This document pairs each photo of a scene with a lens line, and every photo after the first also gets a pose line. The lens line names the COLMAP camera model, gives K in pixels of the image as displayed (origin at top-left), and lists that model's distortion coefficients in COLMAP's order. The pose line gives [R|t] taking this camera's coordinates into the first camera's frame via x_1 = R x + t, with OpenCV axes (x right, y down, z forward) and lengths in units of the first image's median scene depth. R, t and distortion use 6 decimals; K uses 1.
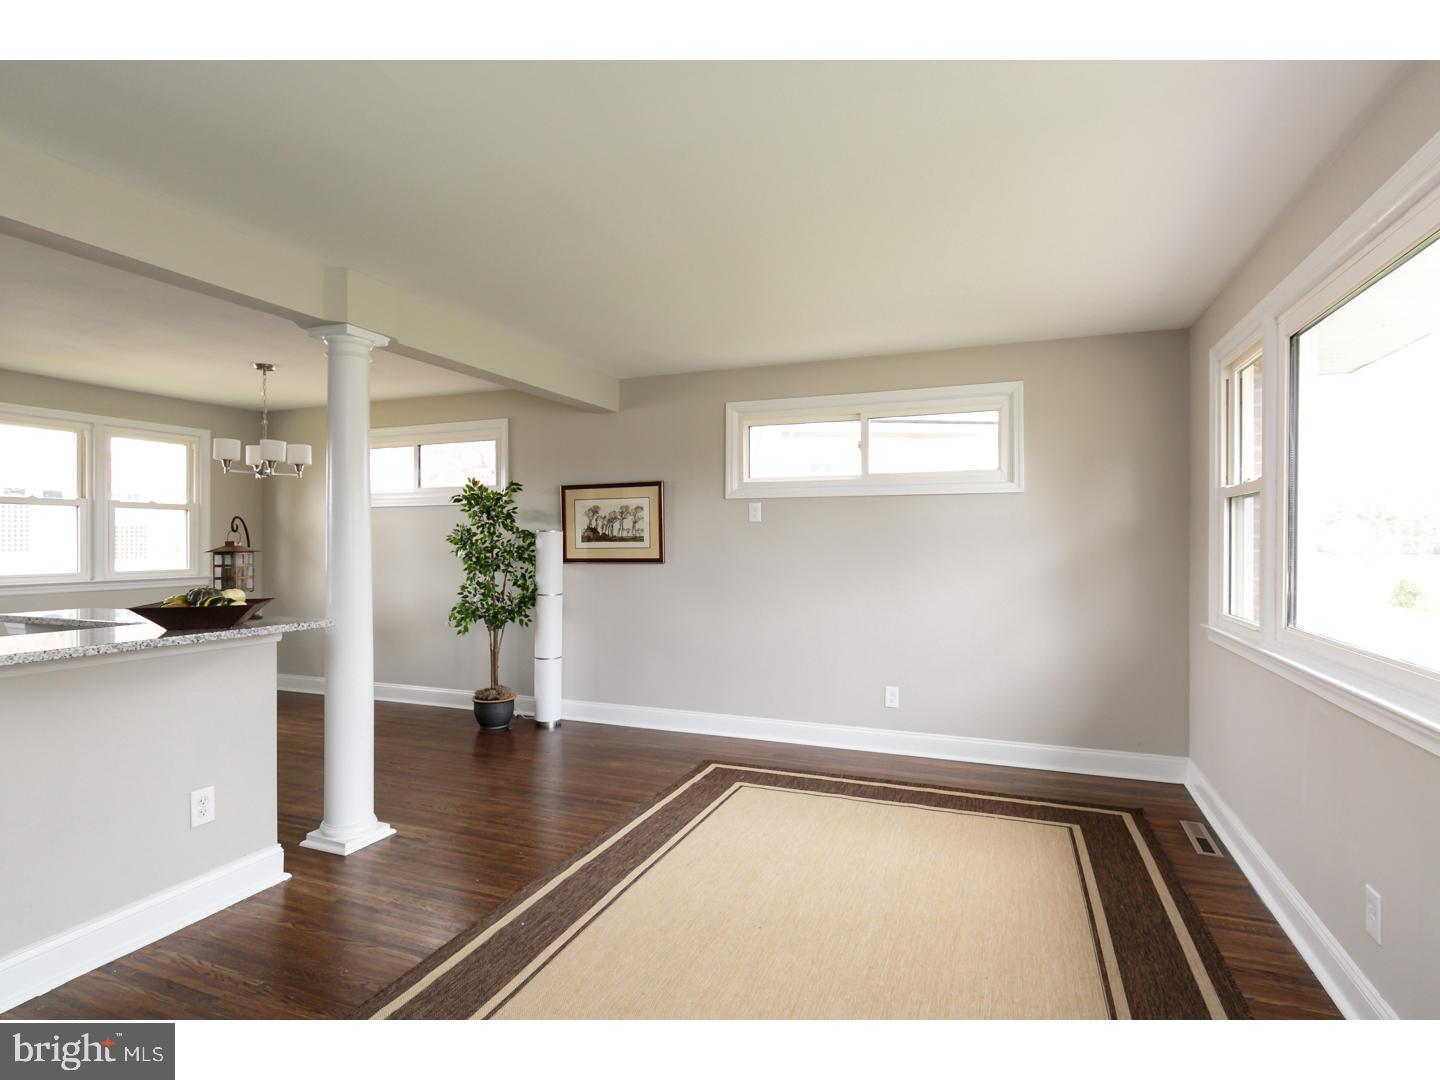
lens RADIAL K [[754.7, 0, 713.3], [0, 754.7, 535.9], [0, 0, 1]] dist [-0.000982, -0.002066]
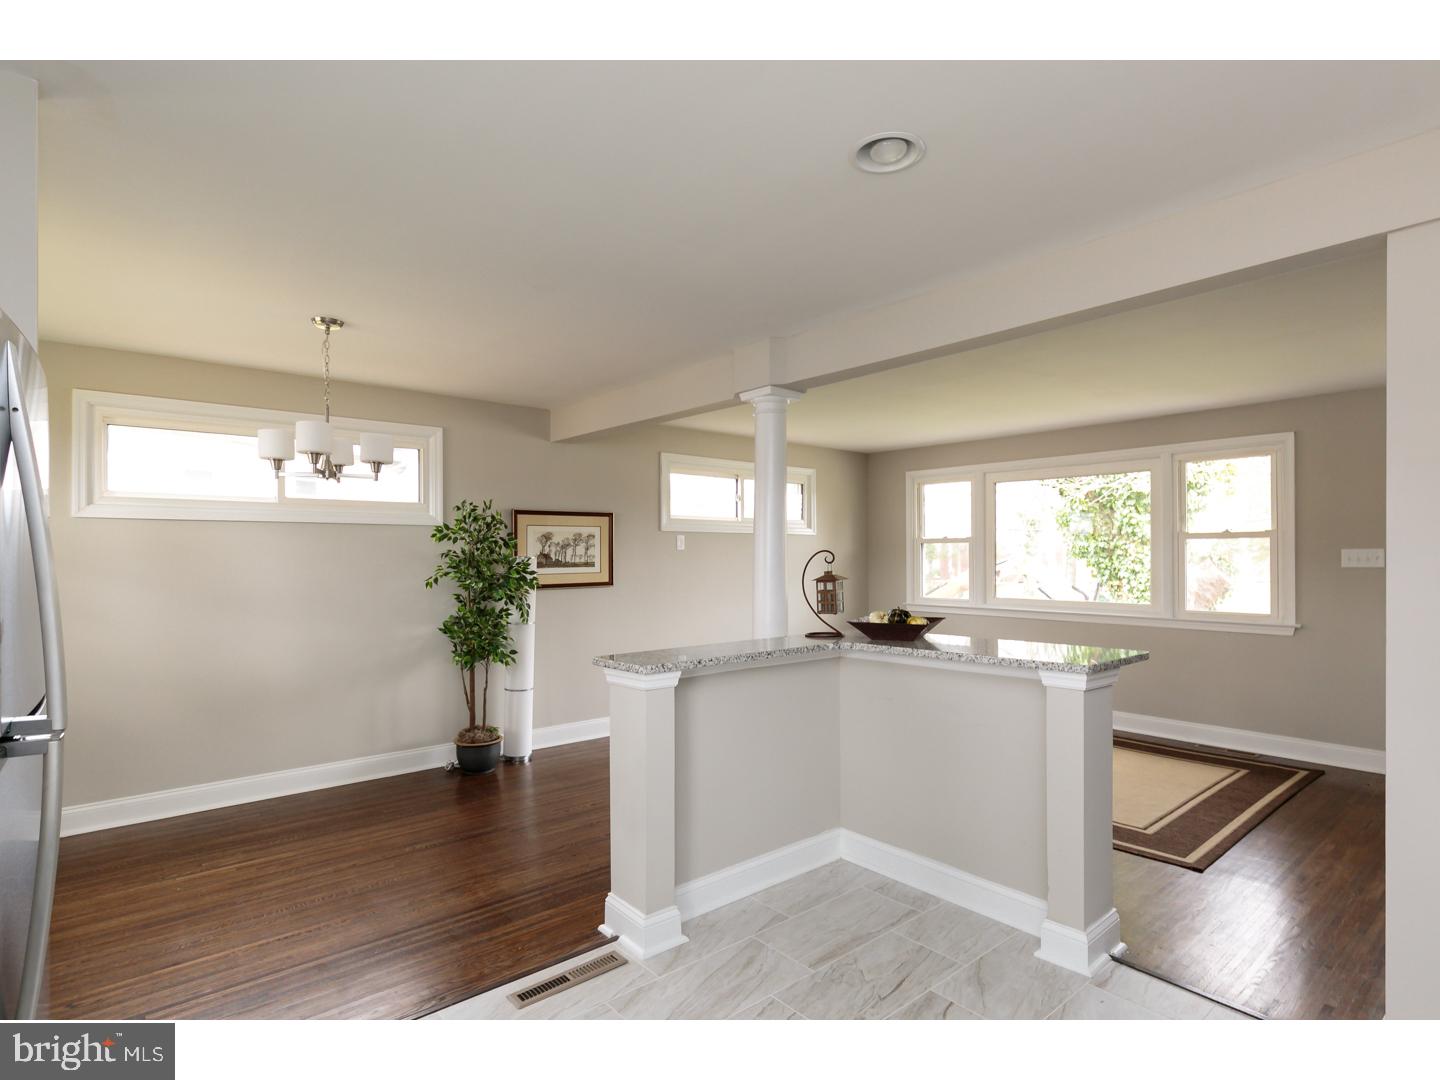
lens RADIAL K [[767.1, 0, 724.3], [0, 767.1, 535.8], [0, 0, 1]] dist [0.003888, 0.000011]
pose [[0.450601, 0.023530, 0.892415, -0.986226], [-0.000524, 0.999659, -0.026094, -0.008457], [-0.892725, 0.011291, 0.450460, 0.332542]]
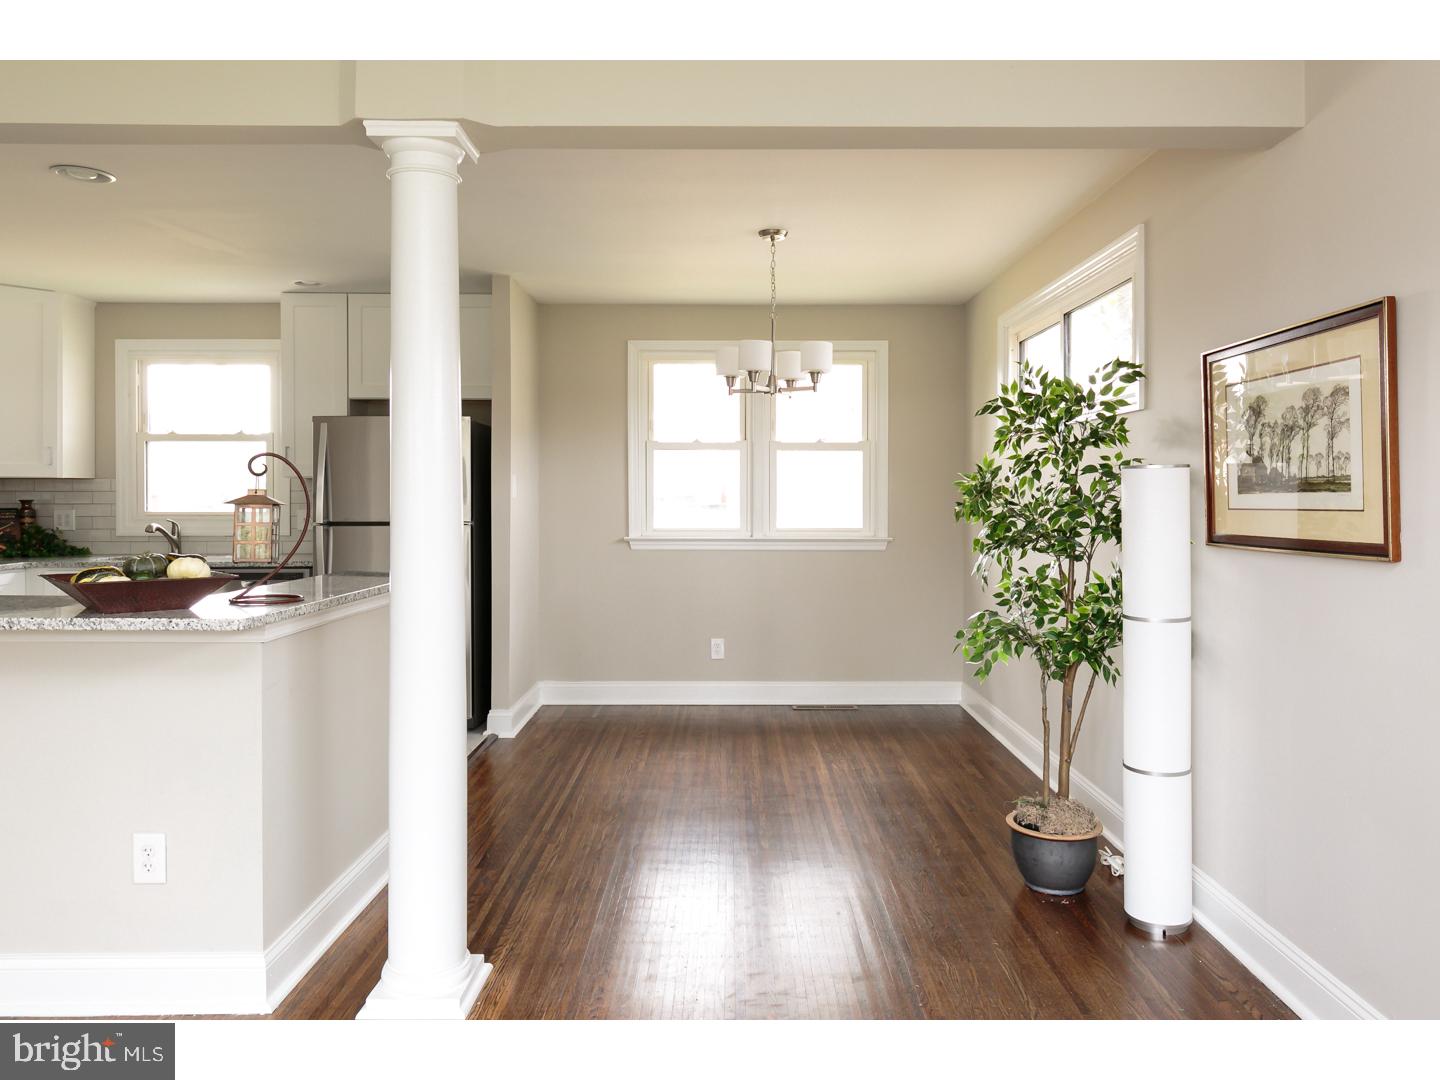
lens RADIAL K [[995.8, 0, 728.7], [0, 995.8, 493.7], [0, 0, 1]] dist [0.012657, -0.005699]
pose [[0.380746, 0.002659, -0.924676, 0.206780], [0.004353, 0.999980, 0.004668, 0.004925], [0.924670, -0.005802, 0.380726, 0.577065]]
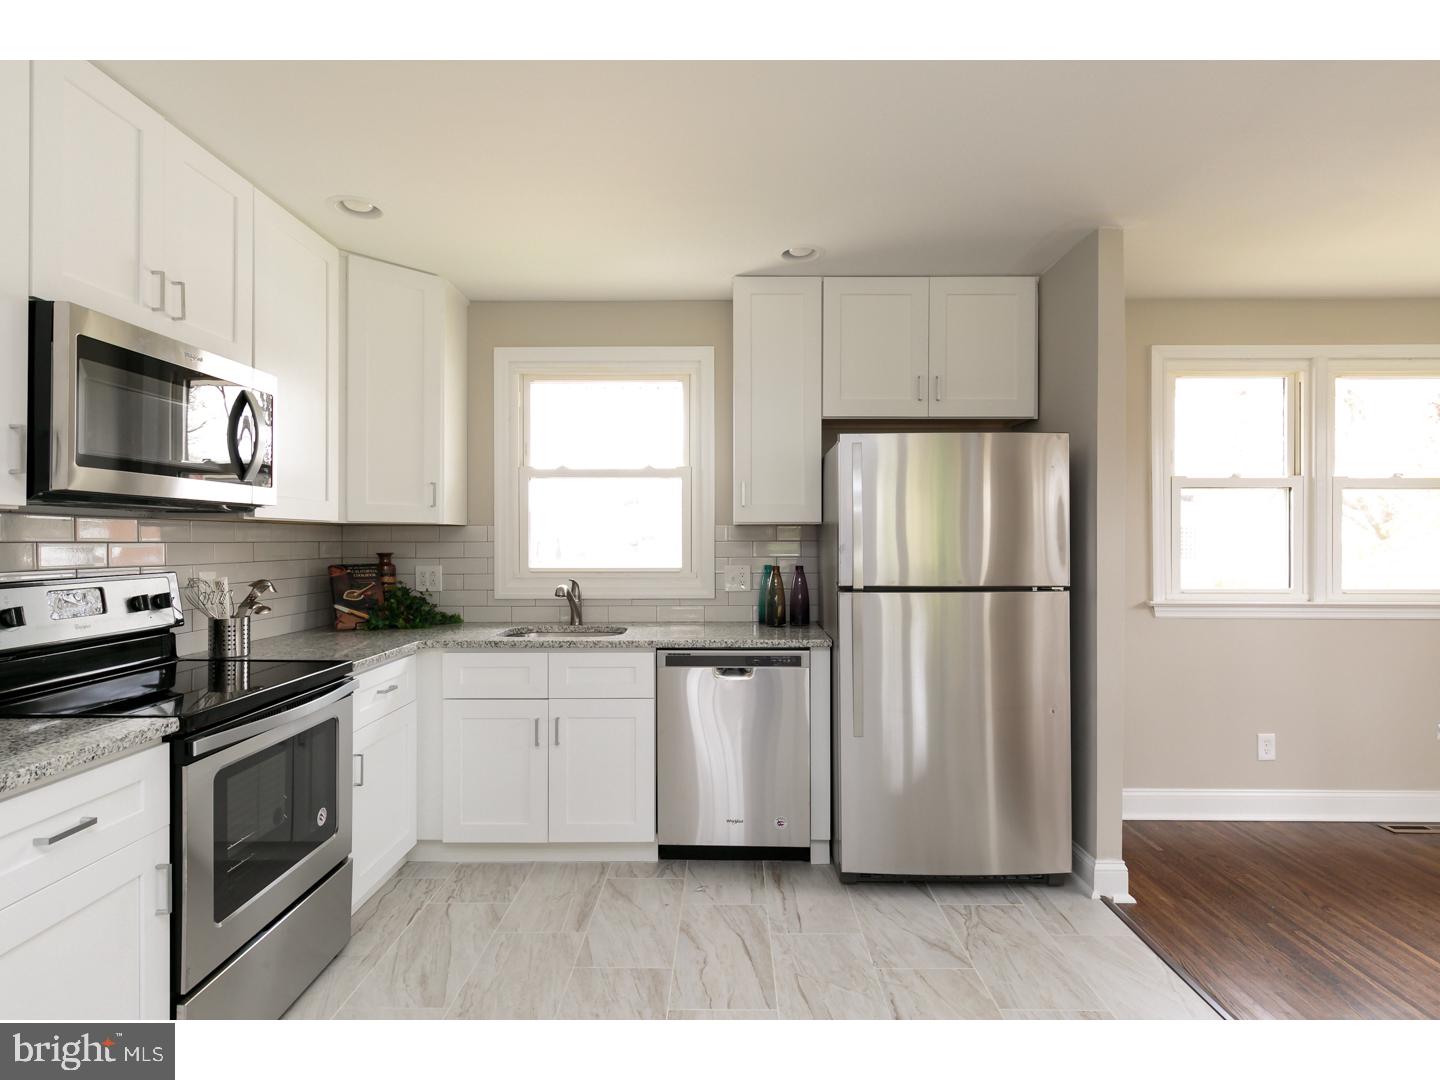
lens RADIAL K [[754.7, 0, 723.8], [0, 754.7, 542.3], [0, 0, 1]] dist [-0.000982, -0.002066]
pose [[0.368320, 0.000947, -0.929699, -0.424043], [0.004160, 0.999988, 0.002667, 0.003968], [0.929690, -0.004850, 0.368311, 0.302662]]
